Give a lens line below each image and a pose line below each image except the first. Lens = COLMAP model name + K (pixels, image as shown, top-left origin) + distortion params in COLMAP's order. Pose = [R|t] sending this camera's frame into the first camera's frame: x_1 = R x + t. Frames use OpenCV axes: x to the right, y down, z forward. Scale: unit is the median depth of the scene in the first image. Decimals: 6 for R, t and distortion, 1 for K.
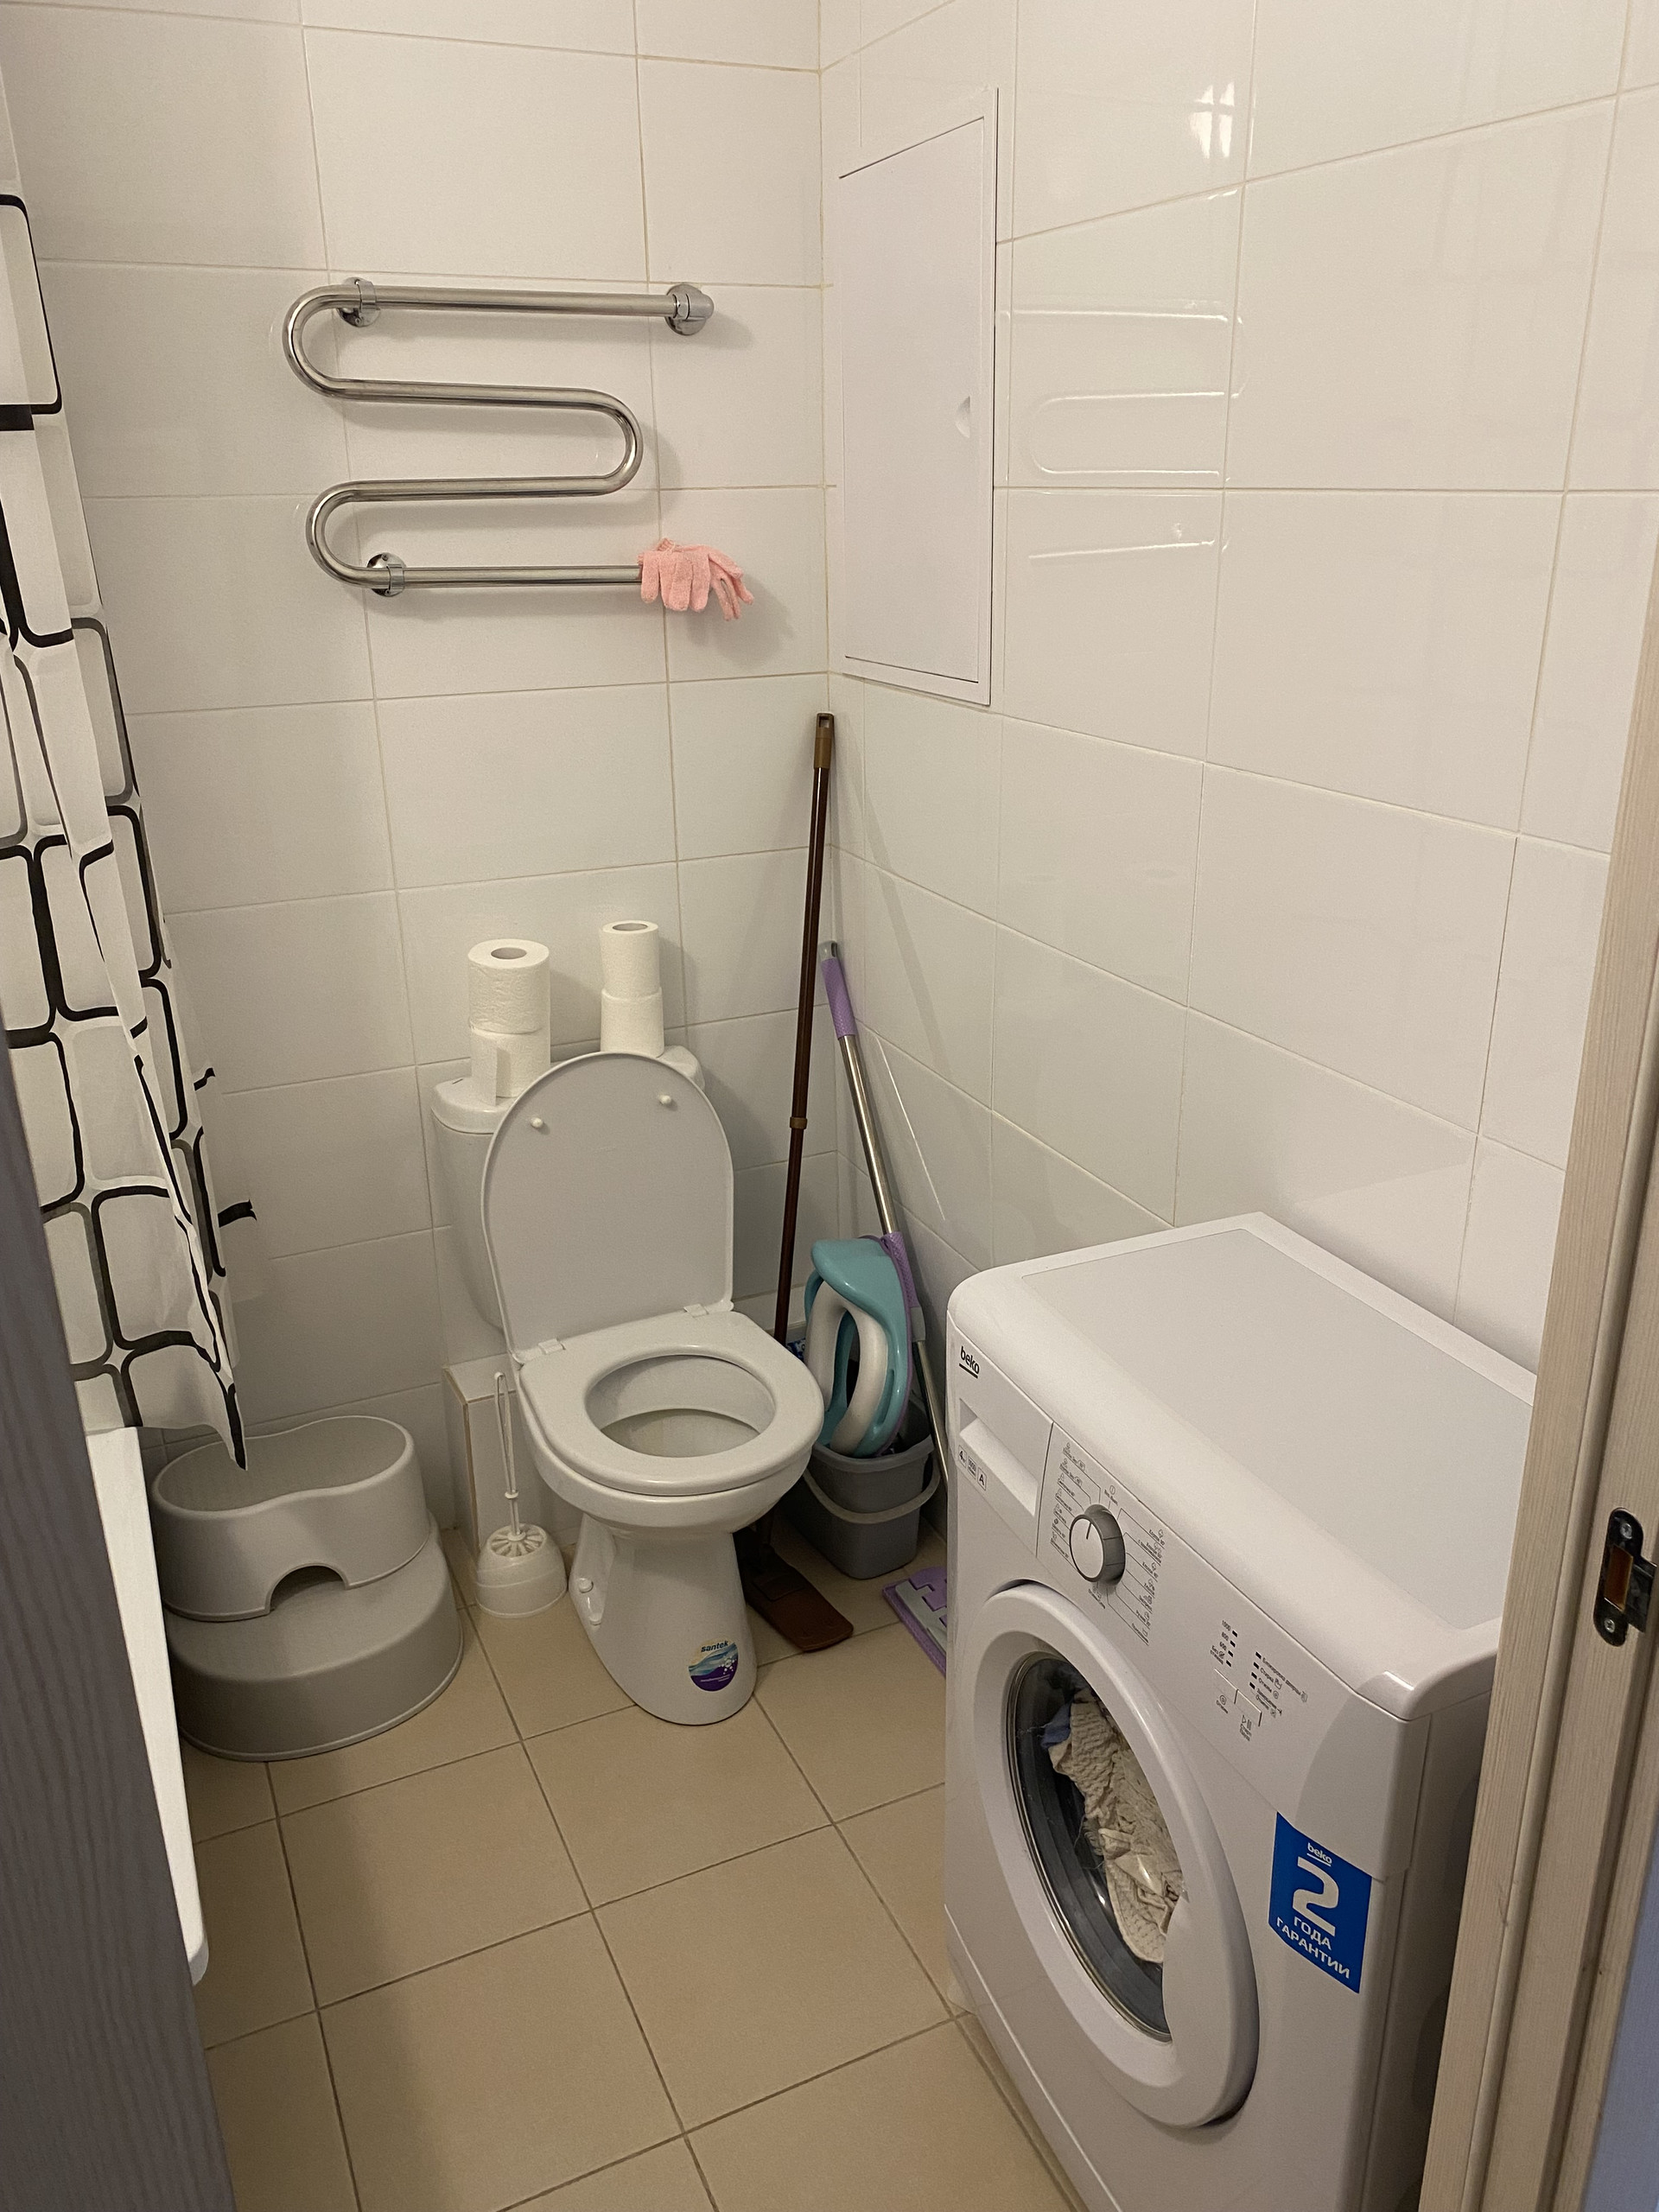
lens RADIAL K [[1680.8, 0, 839.1], [0, 1680.8, 1112.3], [0, 0, 1]] dist [0.004484, -0.019954]
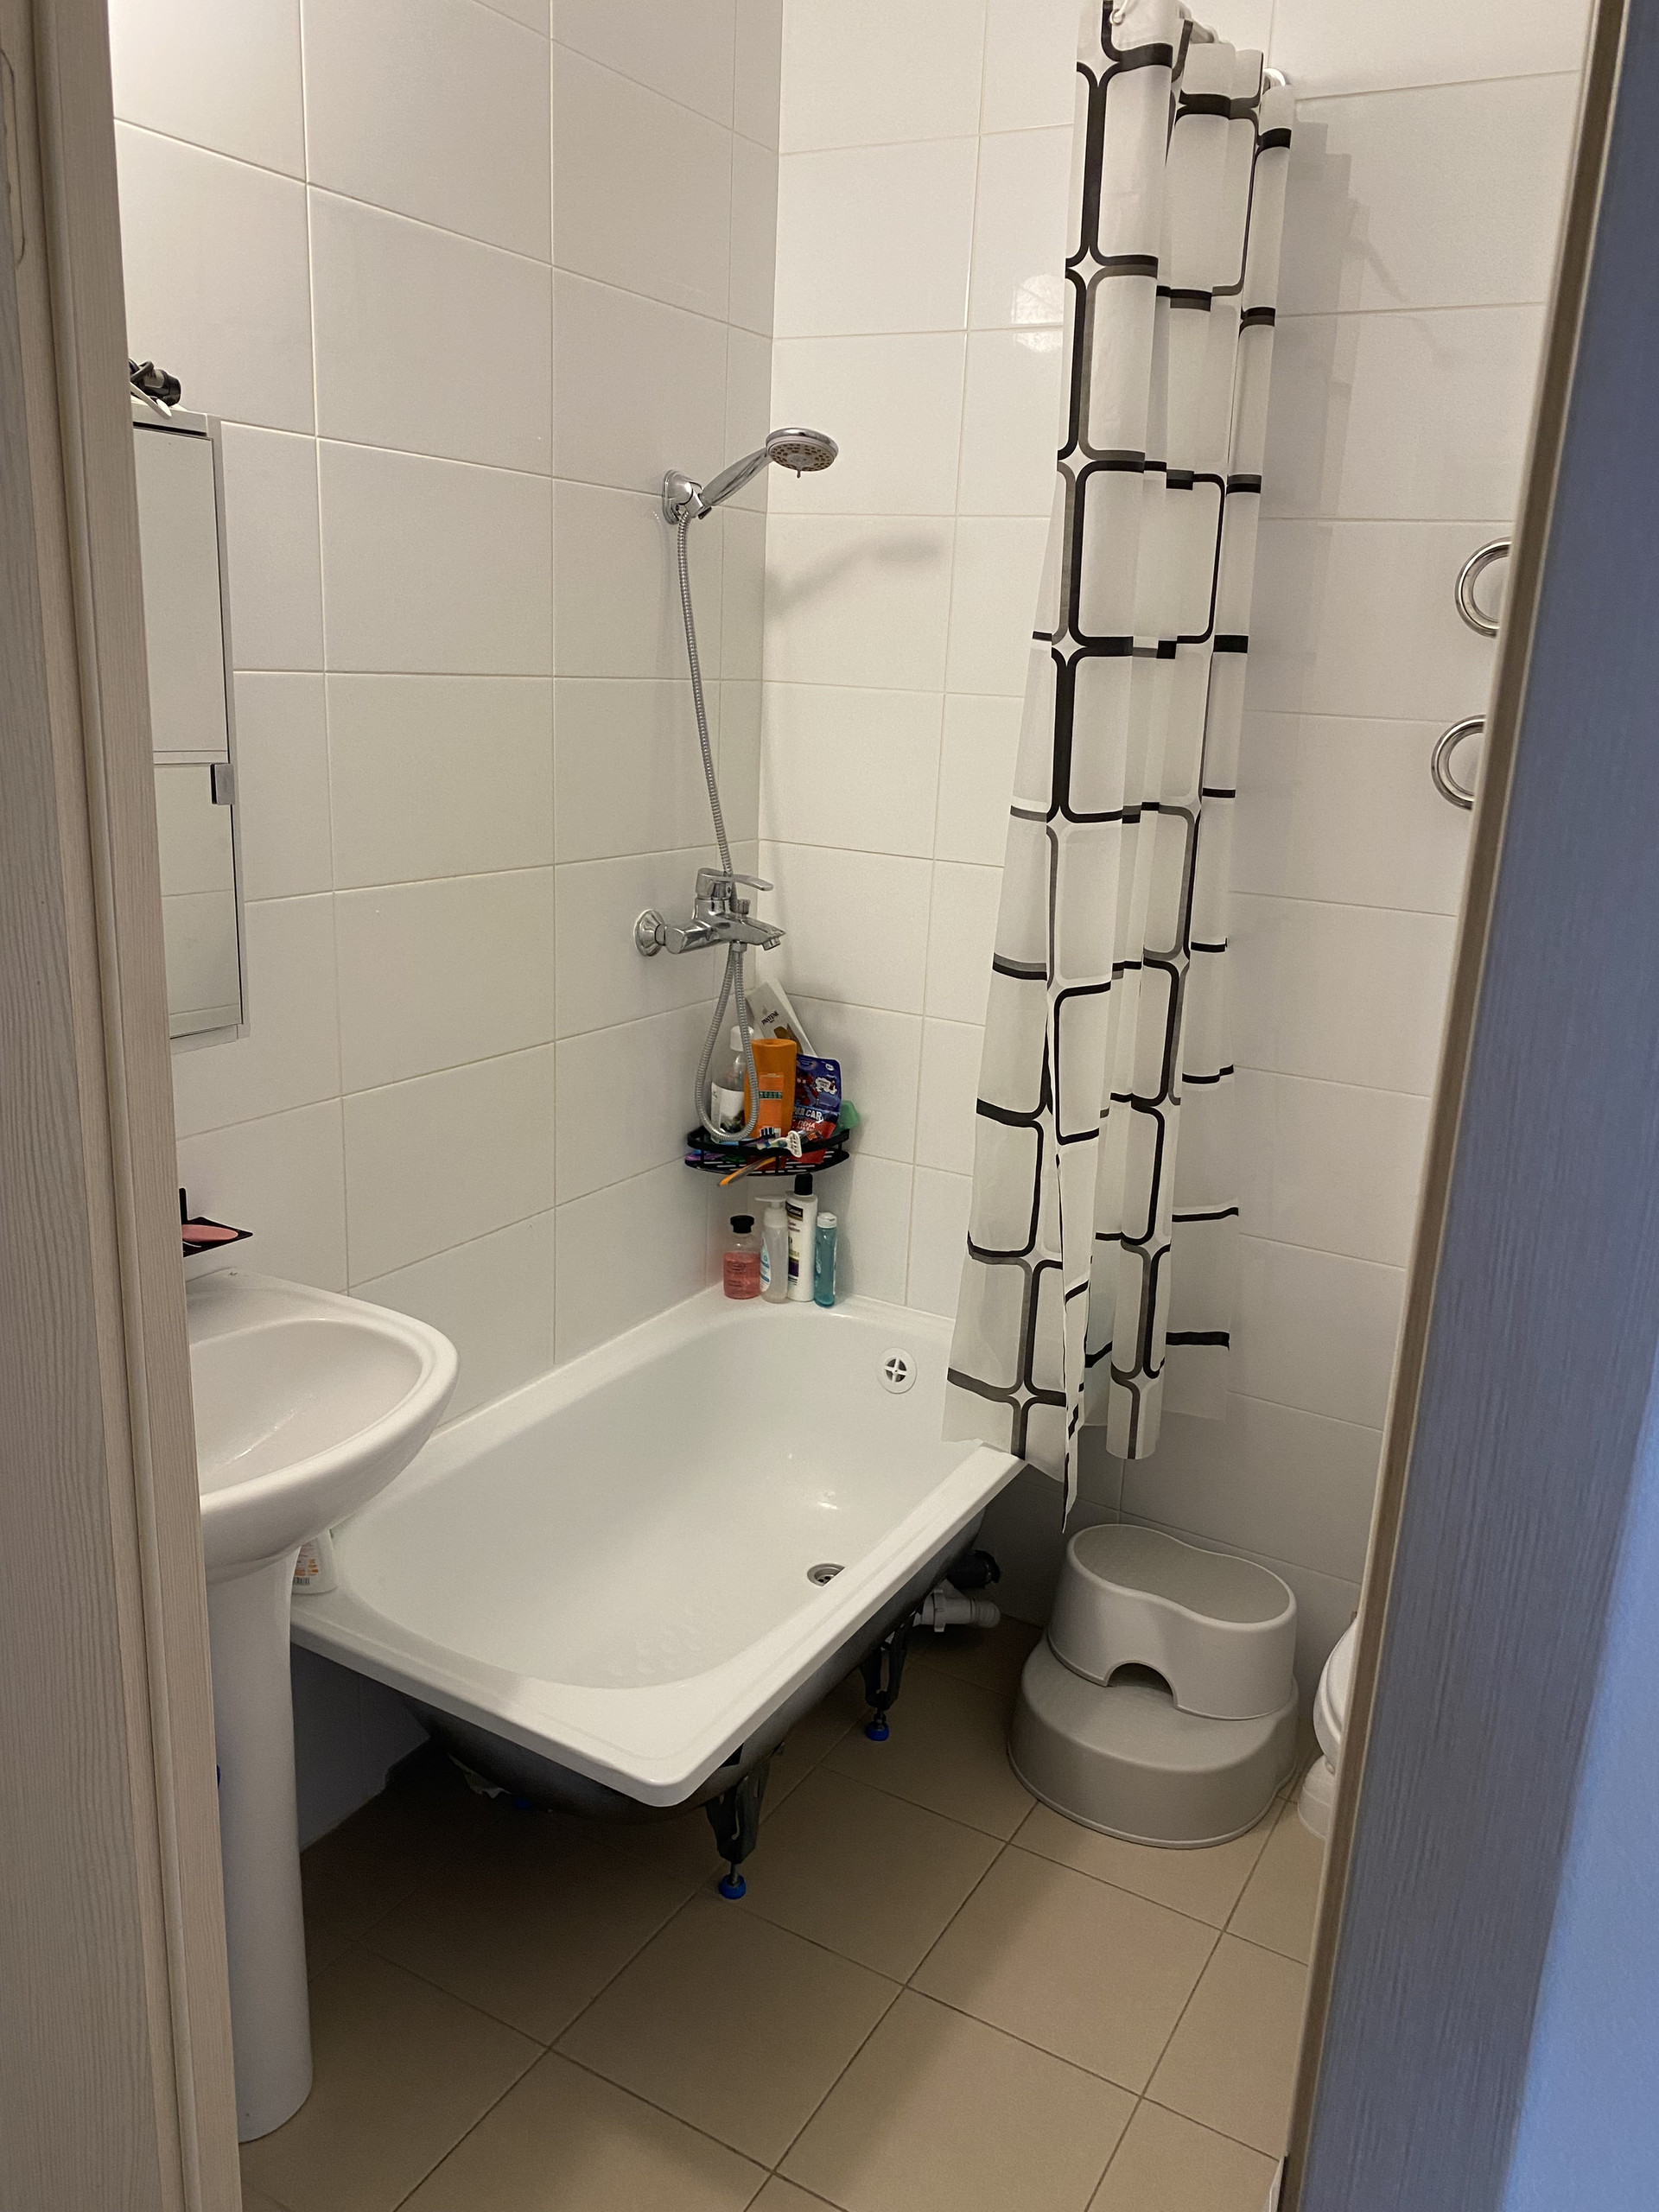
lens RADIAL K [[1680.8, 0, 849.1], [0, 1680.8, 1104.3], [0, 0, 1]] dist [0.004484, -0.019954]
pose [[0.575946, 0.251798, -0.777743, 0.345194], [-0.347615, 0.936519, 0.045781, -0.055661], [0.739899, 0.243988, 0.626913, 0.092700]]
